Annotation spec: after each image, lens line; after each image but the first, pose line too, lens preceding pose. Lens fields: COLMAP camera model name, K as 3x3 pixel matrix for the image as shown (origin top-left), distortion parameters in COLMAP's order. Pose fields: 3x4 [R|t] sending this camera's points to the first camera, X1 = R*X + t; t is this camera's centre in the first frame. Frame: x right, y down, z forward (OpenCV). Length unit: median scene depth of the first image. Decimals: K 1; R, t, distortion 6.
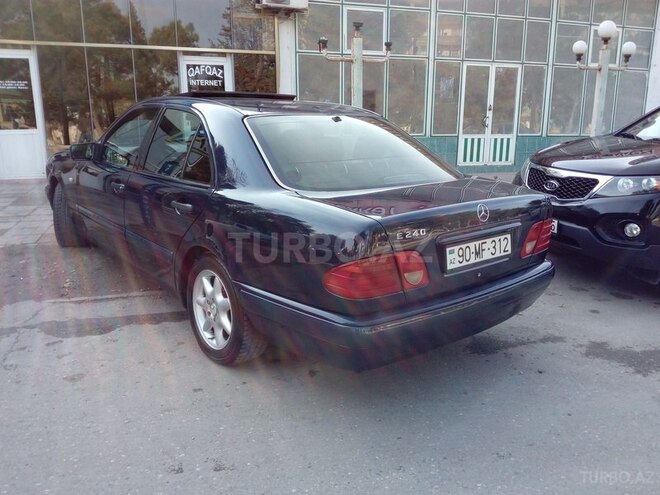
lens RADIAL K [[541.3, 0, 335.2], [0, 541.3, 245.4], [0, 0, 1]] dist [0.085674, -0.154911]
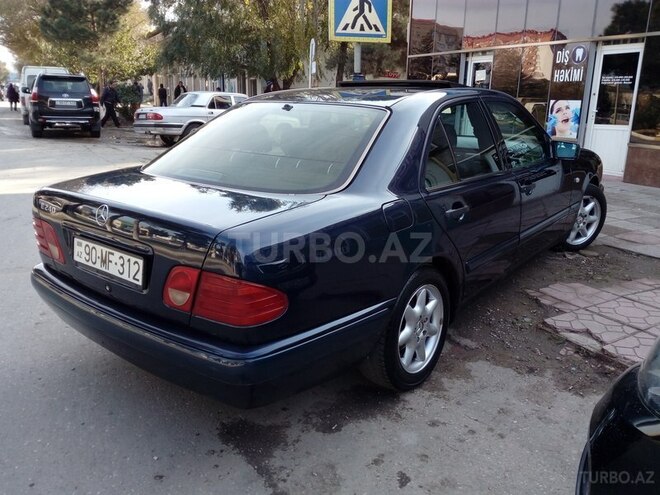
lens RADIAL K [[541.3, 0, 335.2], [0, 541.3, 245.4], [0, 0, 1]] dist [0.085674, -0.154911]
pose [[0.201696, 0.248954, -0.947281, 1.072452], [-0.247976, 0.948626, 0.196509, -0.251238], [0.947537, 0.195268, 0.253068, 1.055812]]
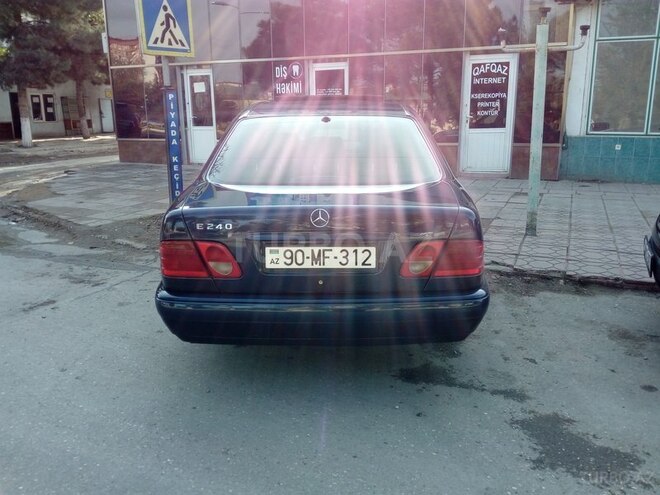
lens RADIAL K [[541.3, 0, 335.2], [0, 541.3, 245.4], [0, 0, 1]] dist [0.085674, -0.154911]
pose [[0.753344, 0.141551, -0.642212, 0.846984], [-0.139086, 0.988764, 0.054781, -0.063259], [0.642750, 0.048054, 0.764567, 0.269849]]
